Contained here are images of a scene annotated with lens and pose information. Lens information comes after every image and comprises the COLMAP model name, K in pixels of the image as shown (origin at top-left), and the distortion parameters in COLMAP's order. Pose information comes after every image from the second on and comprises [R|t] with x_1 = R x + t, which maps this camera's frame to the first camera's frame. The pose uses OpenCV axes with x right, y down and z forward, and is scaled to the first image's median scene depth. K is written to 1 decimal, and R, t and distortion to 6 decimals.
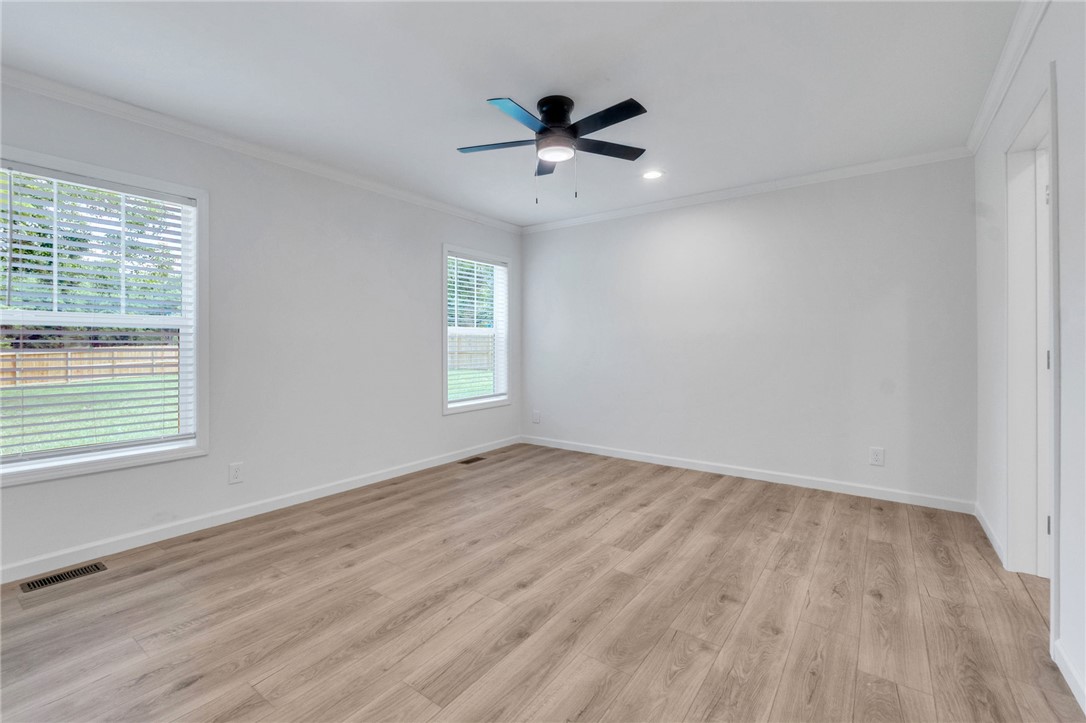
lens RADIAL K [[470.5, 0, 527.6], [0, 470.5, 358.0], [0, 0, 1]] dist [-0.001101, 0.001127]
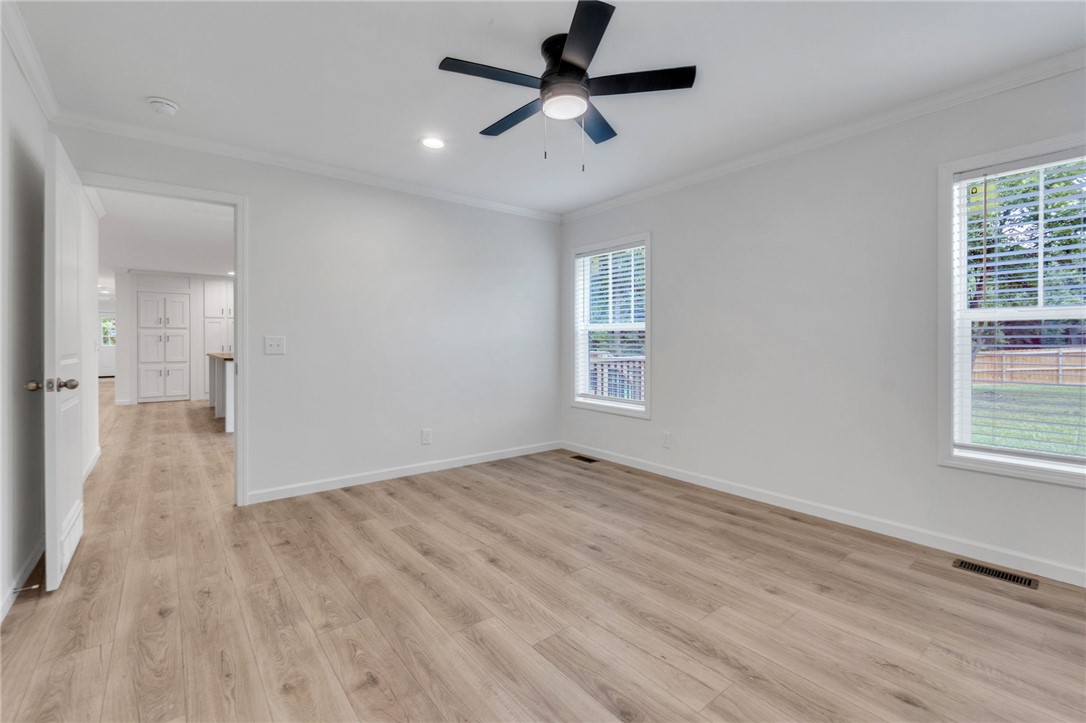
lens RADIAL K [[475.5, 0, 539.0], [0, 475.5, 341.6], [0, 0, 1]] dist [-0.001290, -0.000426]
pose [[-0.251921, 0.002019, -0.967746, 0.925377], [-0.027585, 0.999576, 0.009267, -0.036240], [0.967355, 0.029030, -0.251759, 1.225483]]
